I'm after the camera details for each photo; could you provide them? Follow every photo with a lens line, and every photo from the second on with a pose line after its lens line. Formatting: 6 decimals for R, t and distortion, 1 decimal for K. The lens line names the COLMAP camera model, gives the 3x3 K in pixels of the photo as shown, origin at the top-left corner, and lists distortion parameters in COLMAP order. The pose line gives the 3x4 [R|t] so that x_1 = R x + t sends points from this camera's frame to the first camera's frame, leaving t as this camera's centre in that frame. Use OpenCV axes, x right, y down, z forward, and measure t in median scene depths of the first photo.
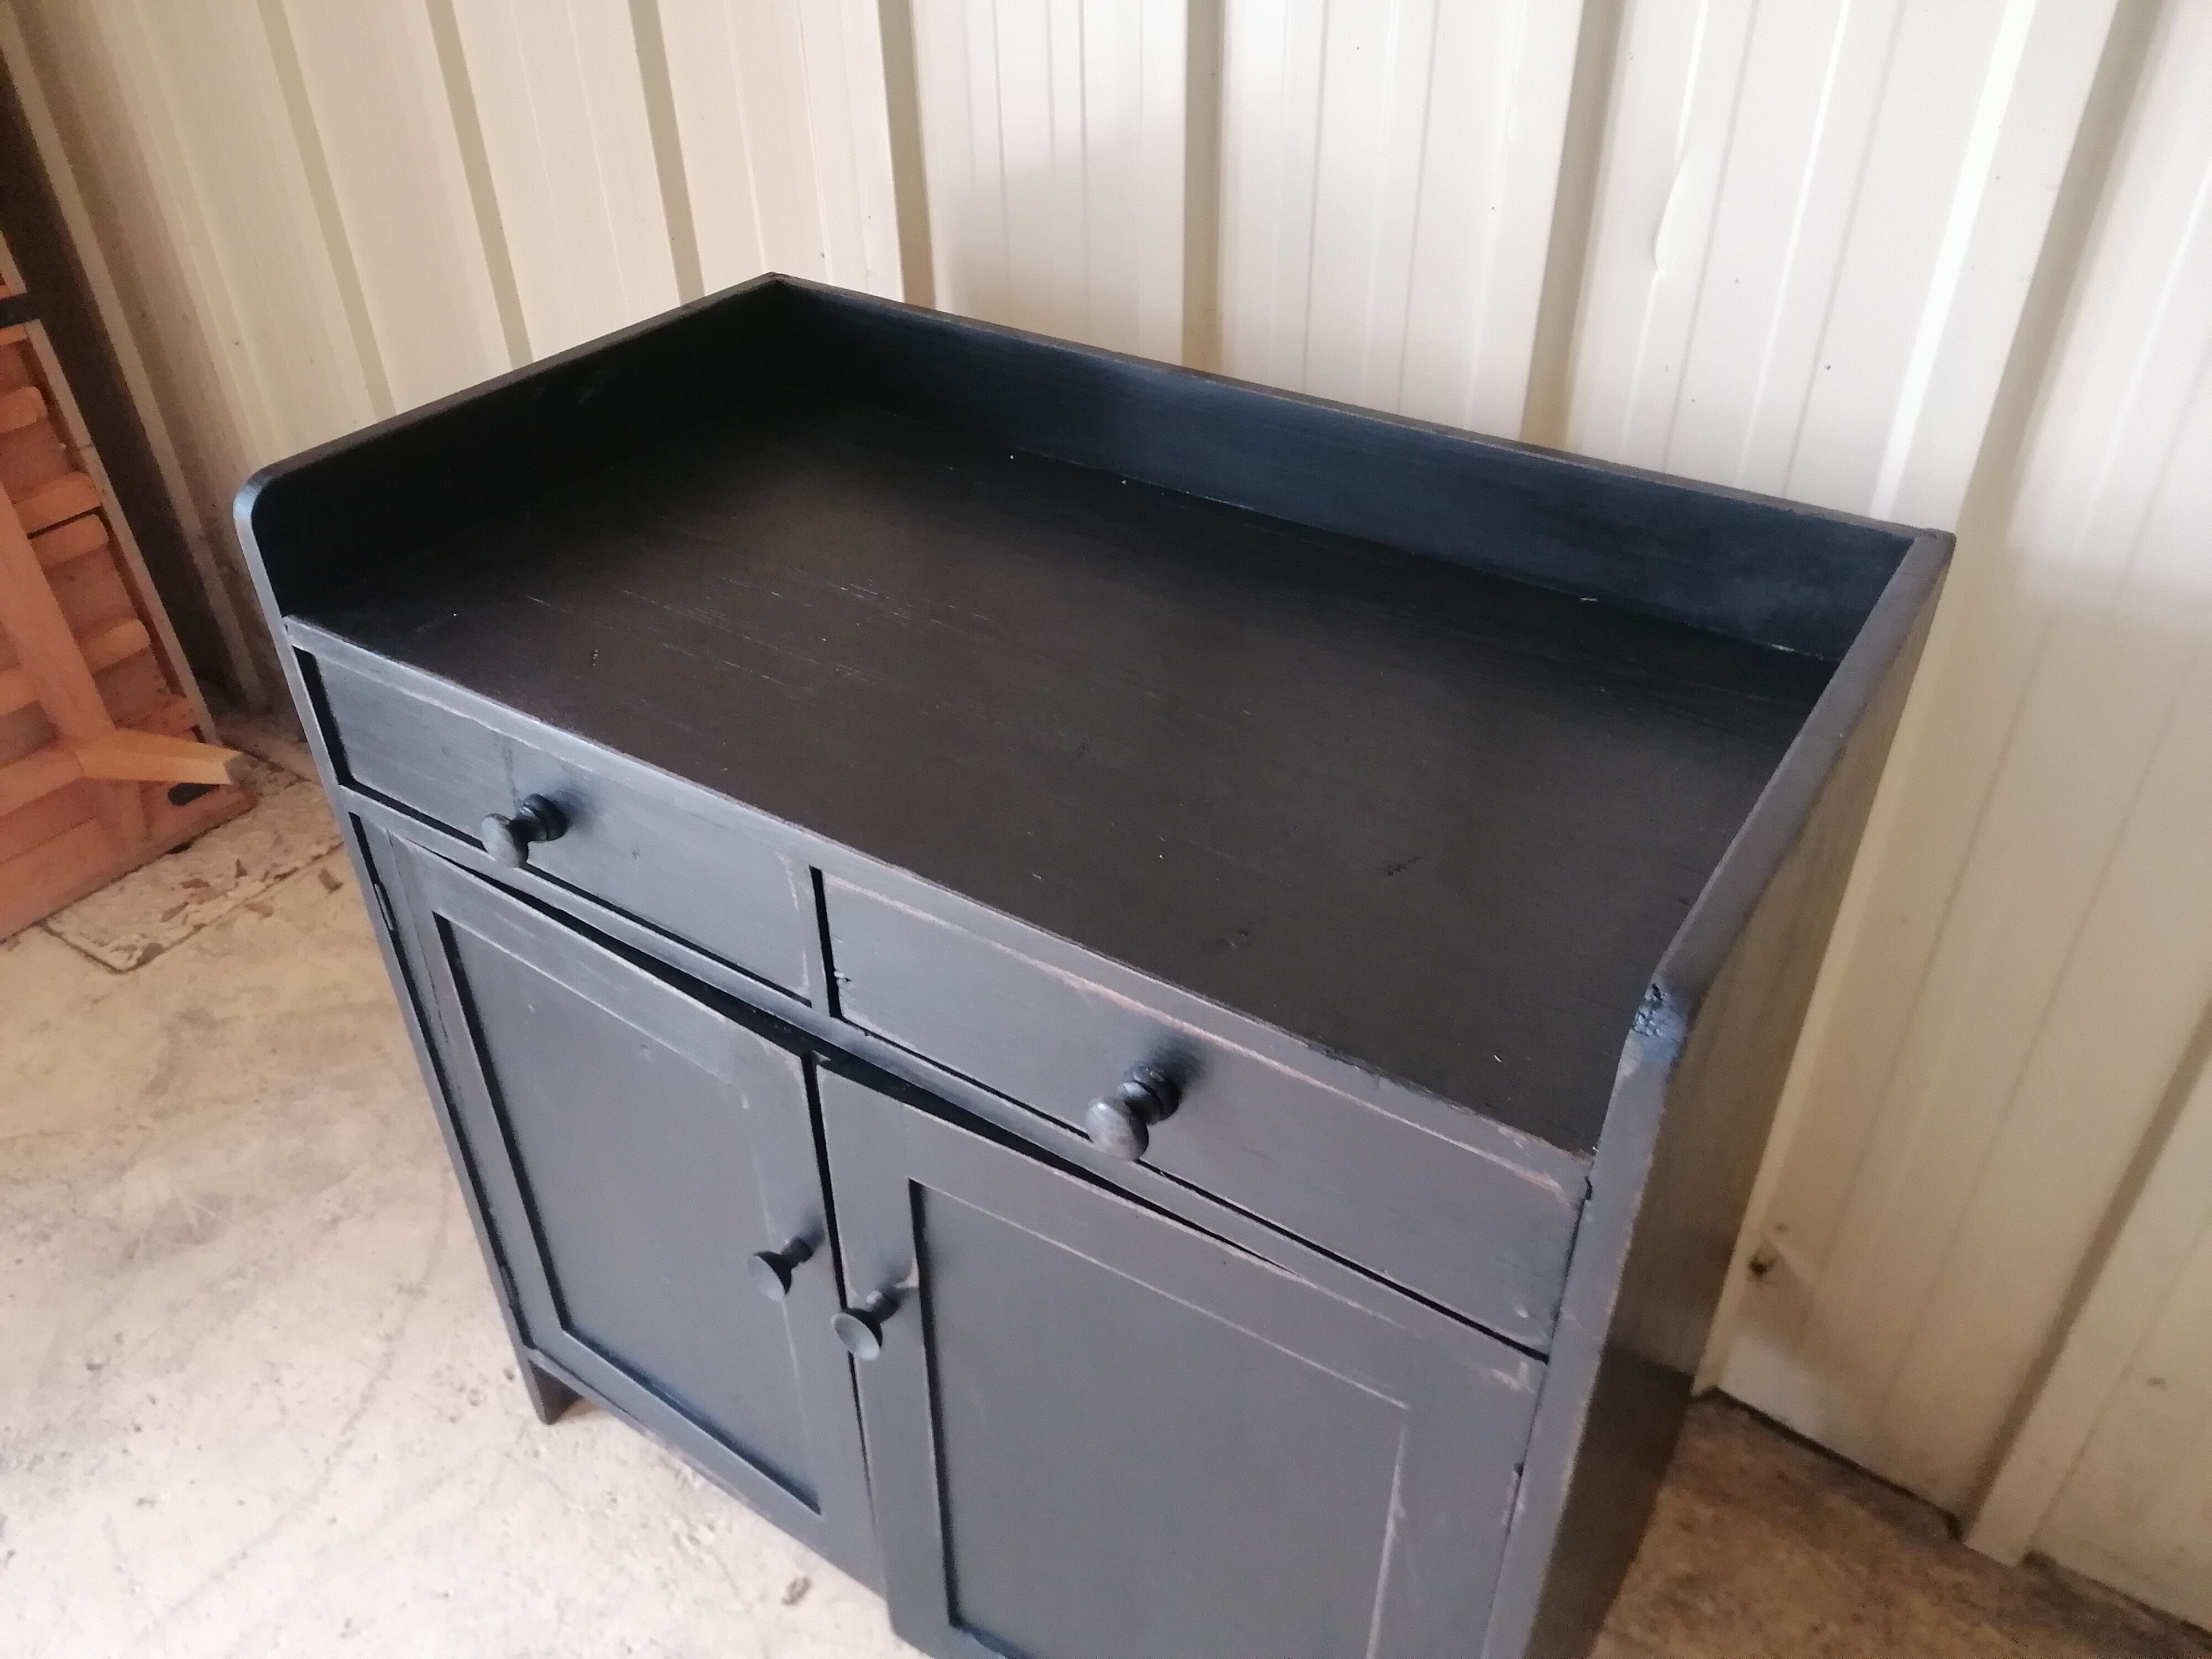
lens RADIAL K [[1654.7, 0, 1106.5], [0, 1654.7, 821.4], [0, 0, 1]] dist [0.073341, -0.088996]
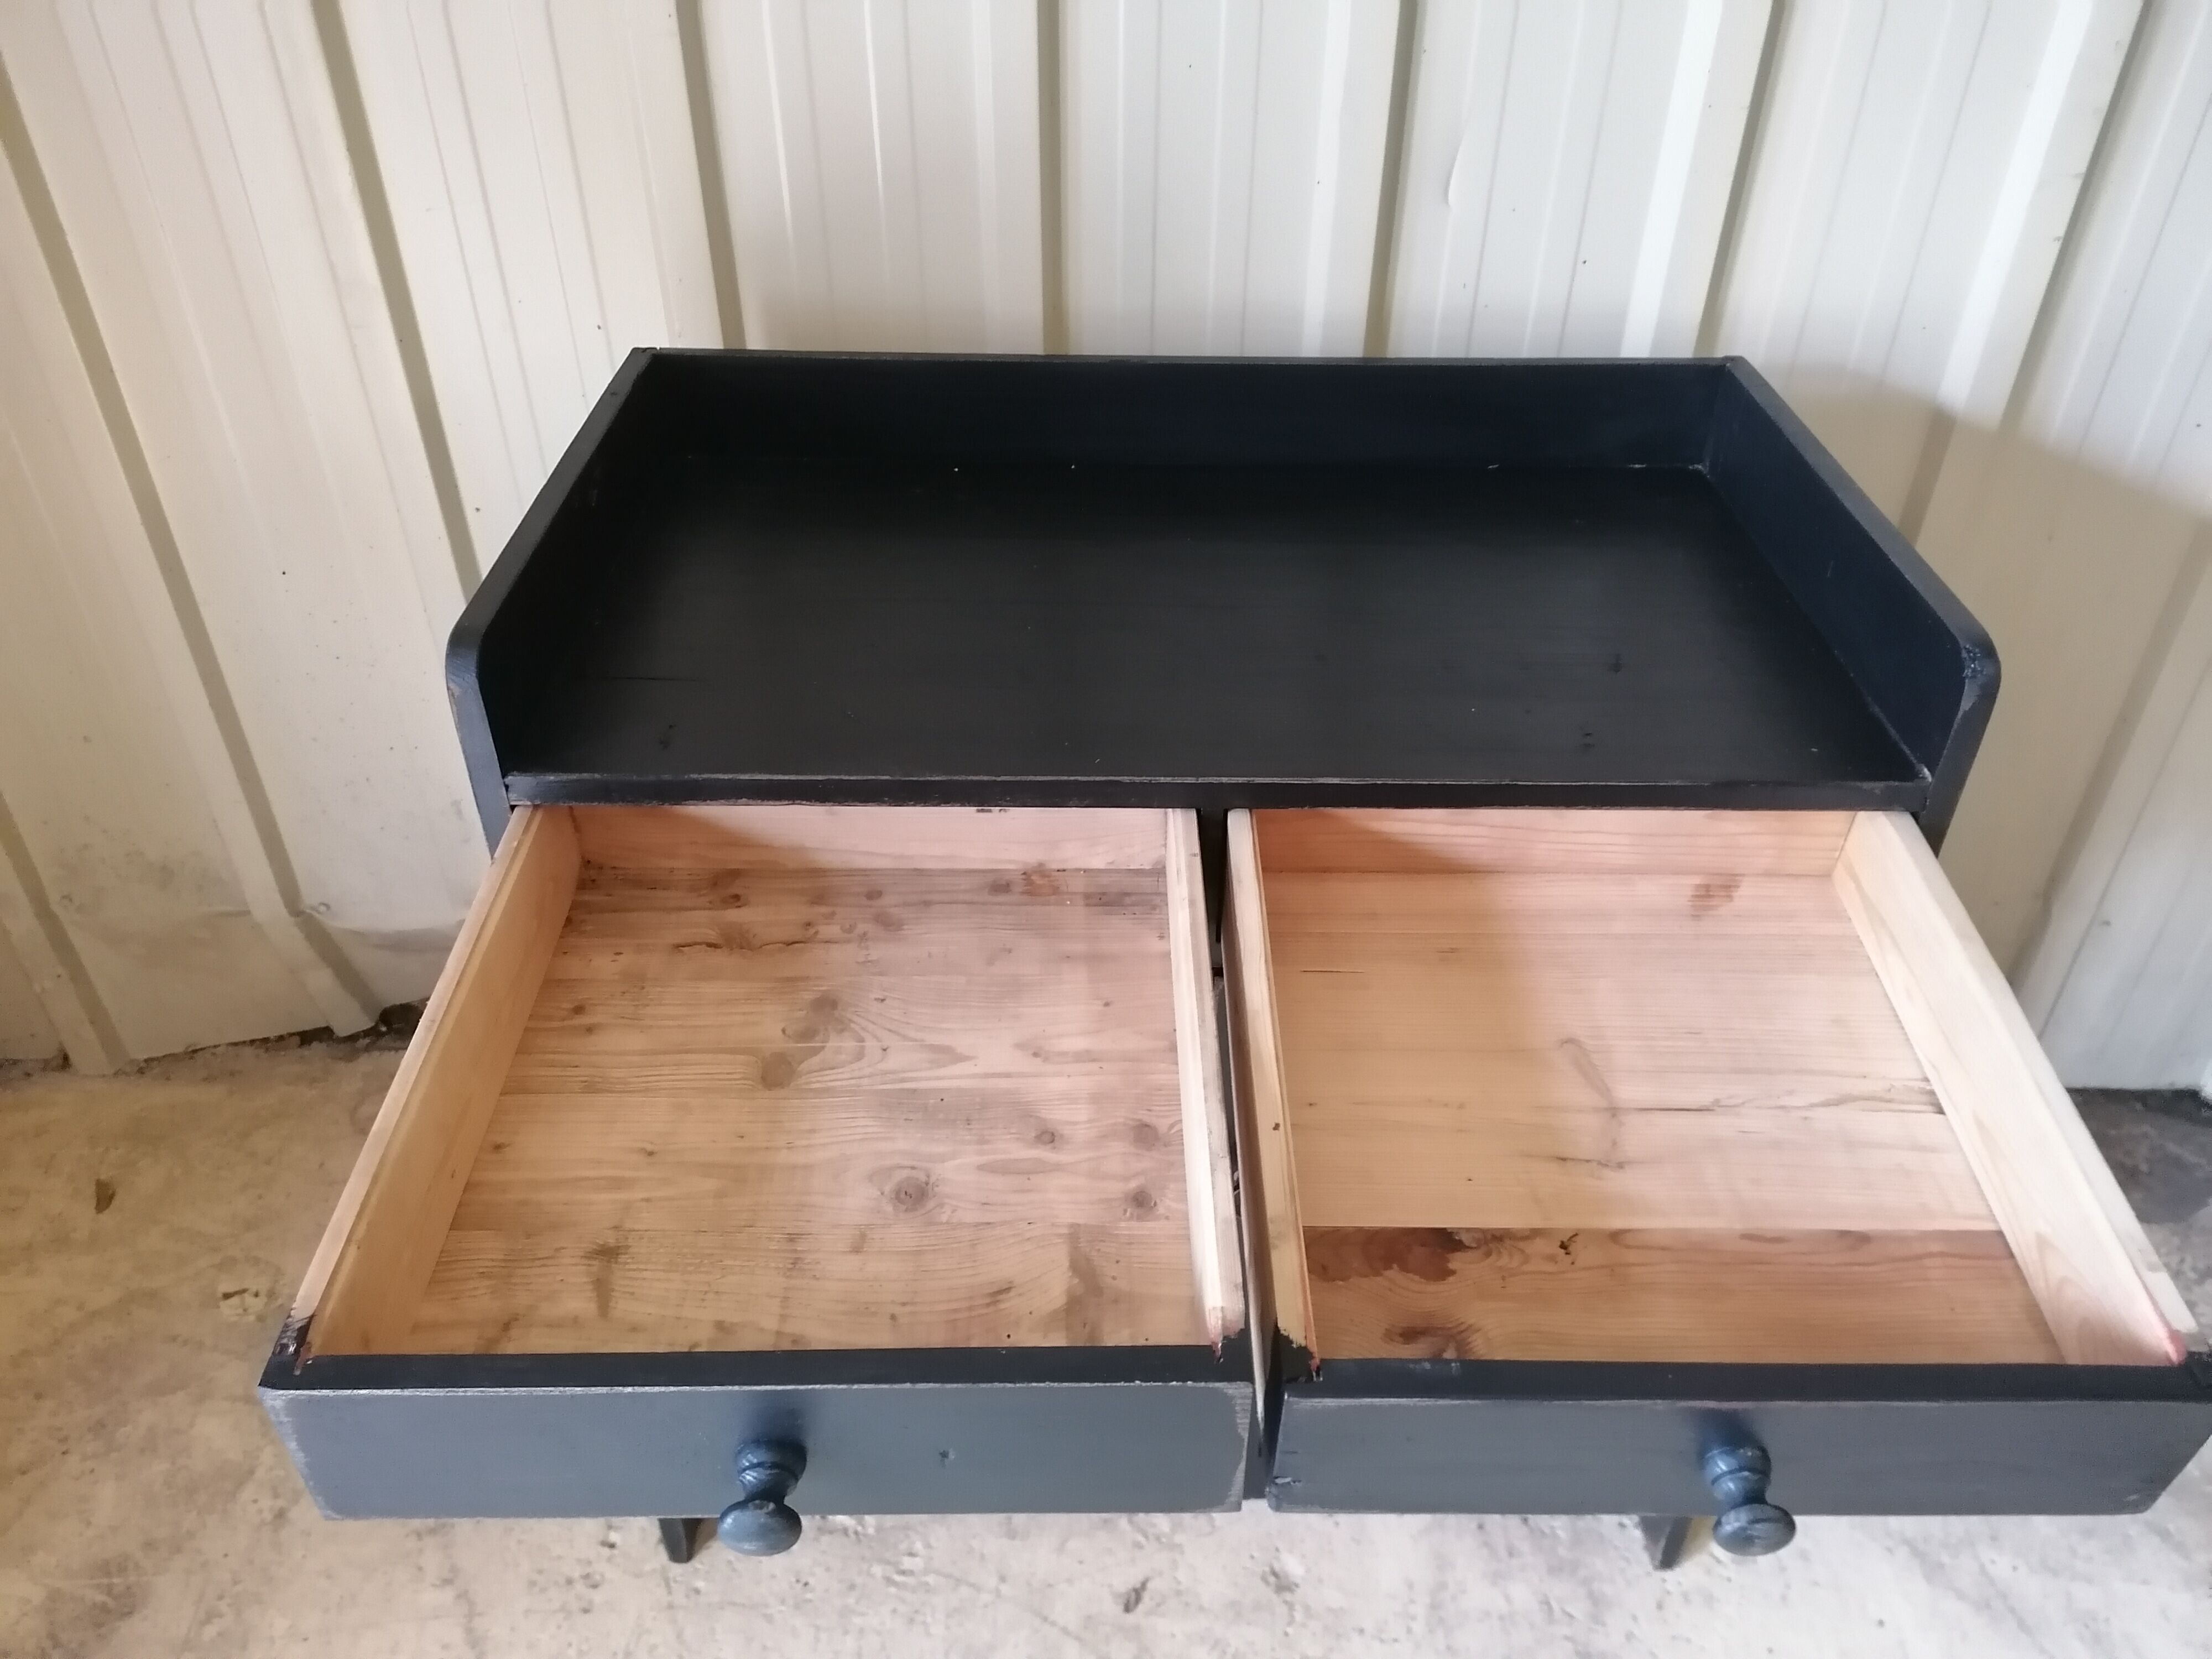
lens RADIAL K [[1654.7, 0, 1106.5], [0, 1654.7, 821.4], [0, 0, 1]] dist [0.073341, -0.088996]
pose [[0.834758, -0.309443, 0.455439, -0.445668], [0.307313, 0.948159, 0.080953, -0.047774], [-0.456879, 0.072386, 0.886579, 0.006155]]
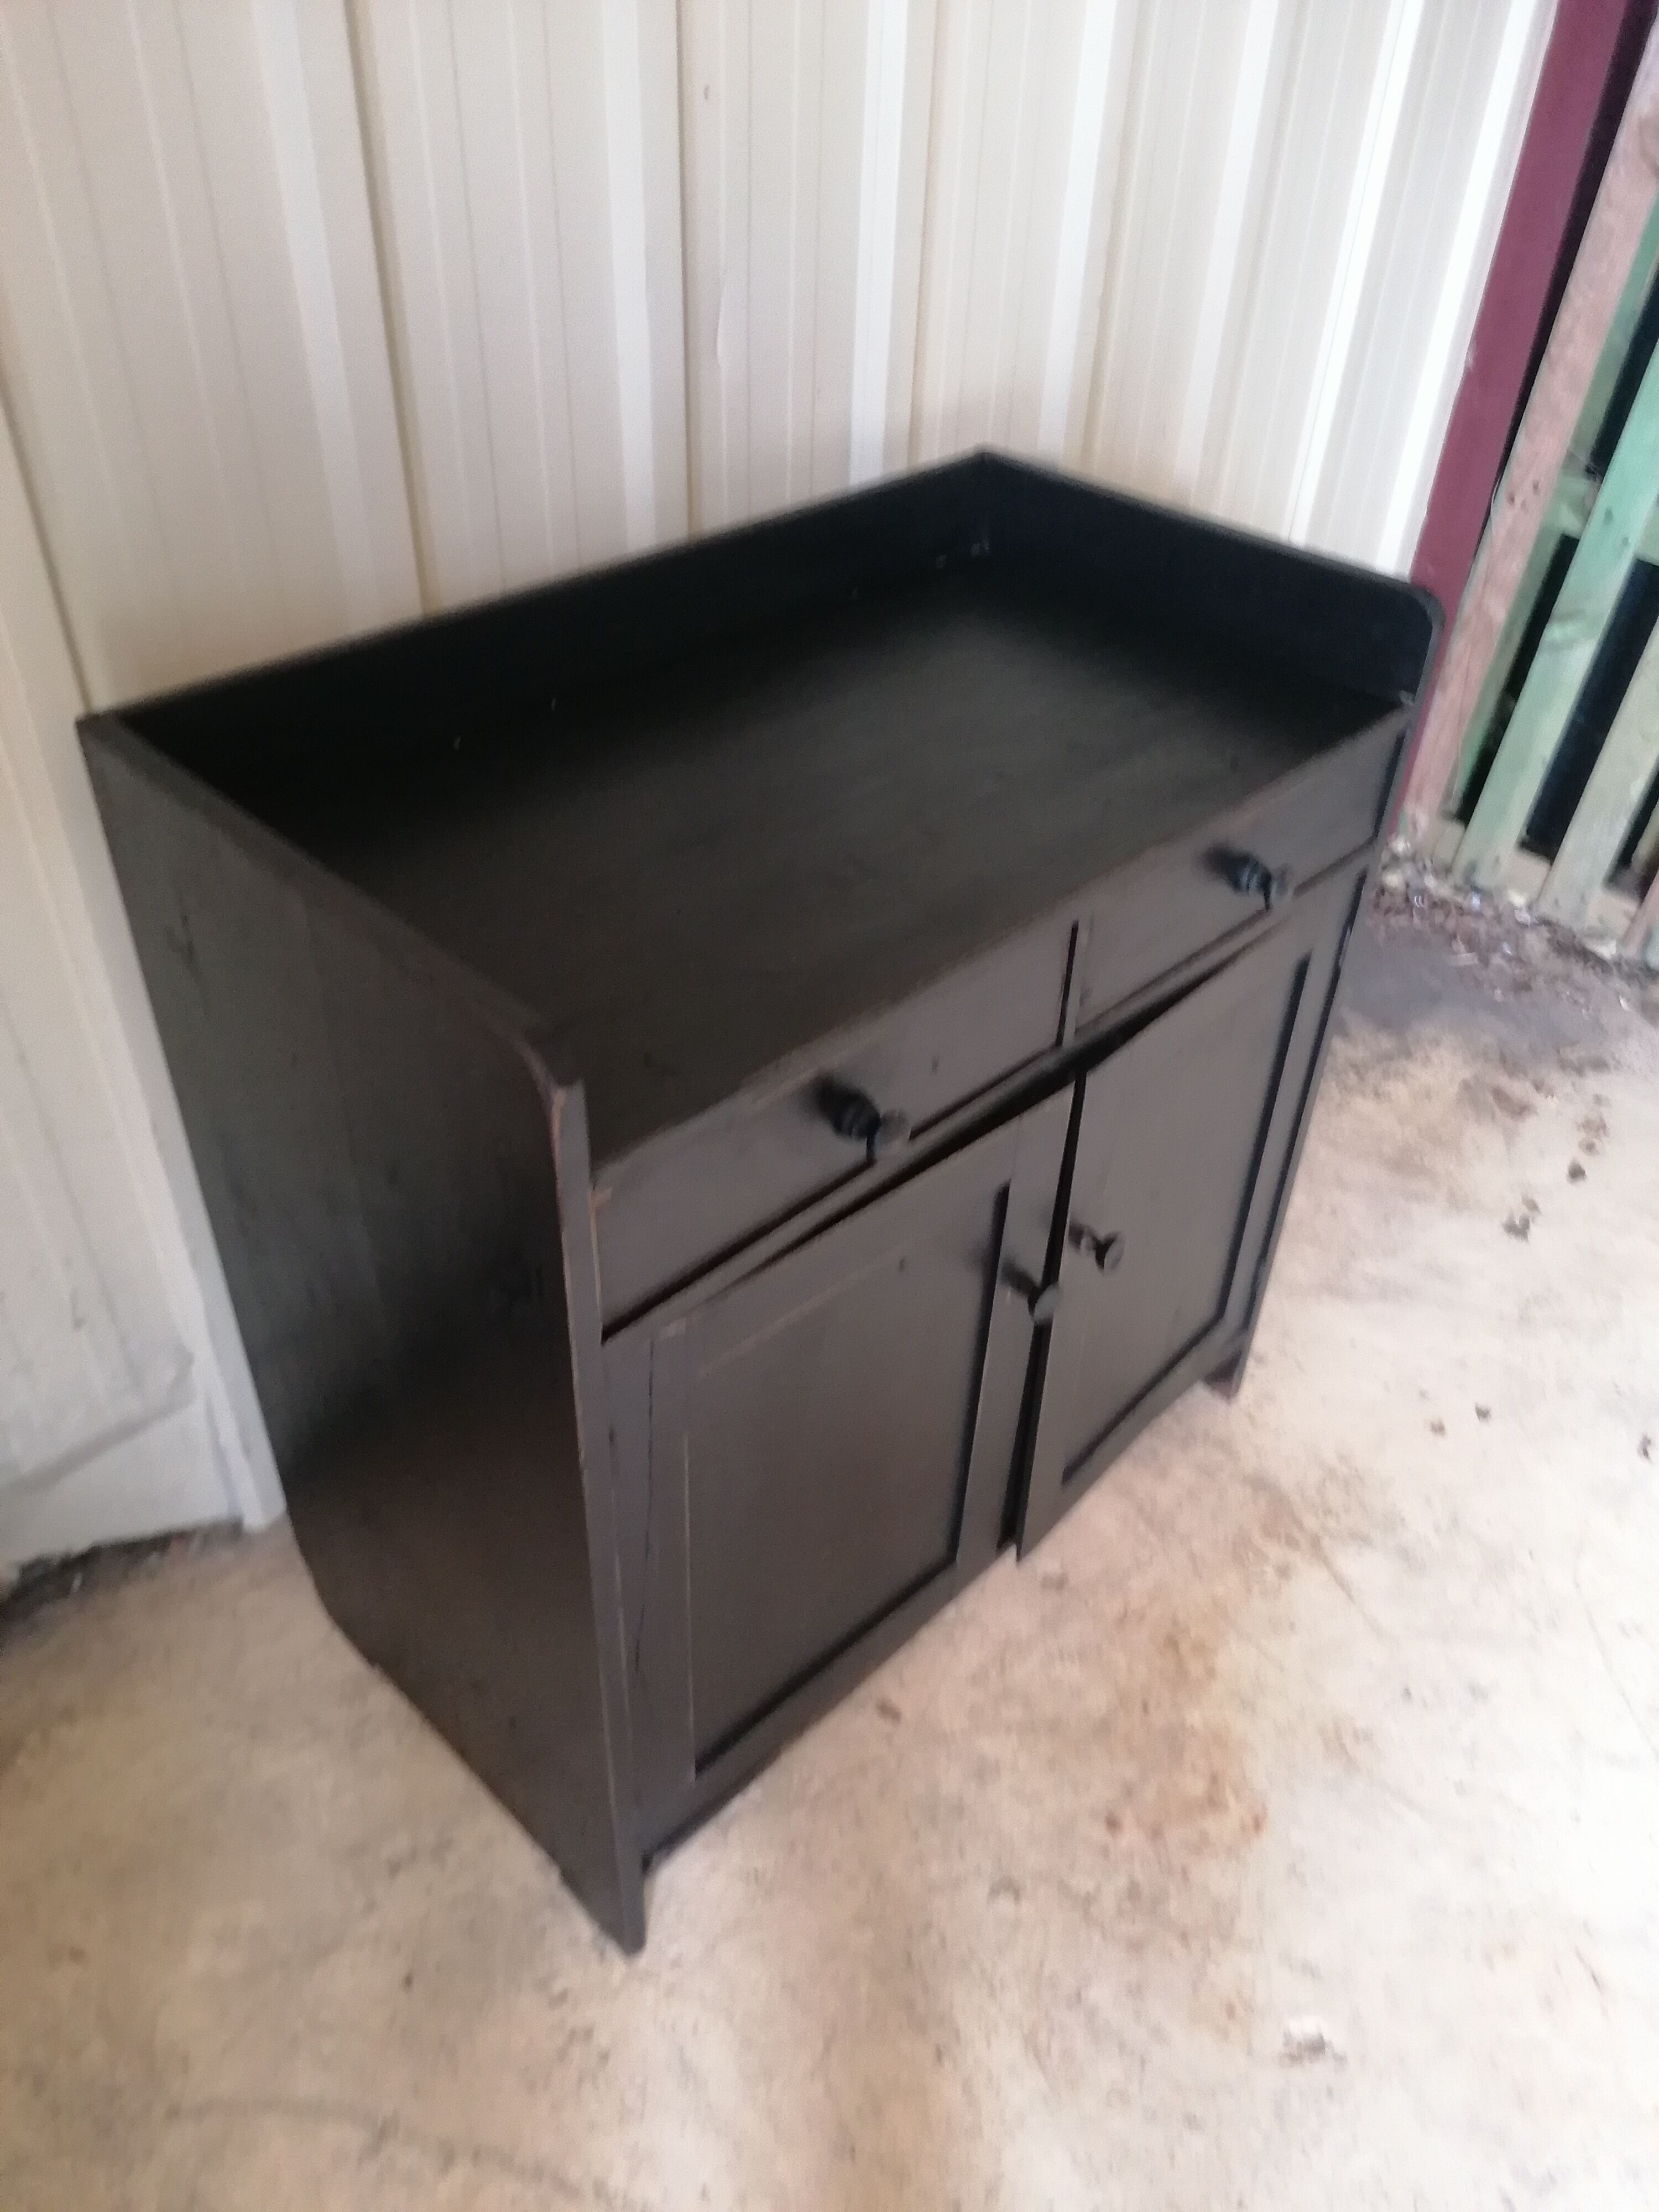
lens RADIAL K [[1646.7, 0, 831.3], [0, 1646.7, 1119.9], [0, 0, 1]] dist [0.085122, -0.111778]
pose [[0.197642, -0.604910, 0.771376, -0.747435], [0.541690, 0.723238, 0.428368, -0.294475], [-0.817012, 0.333183, 0.470616, 0.354195]]
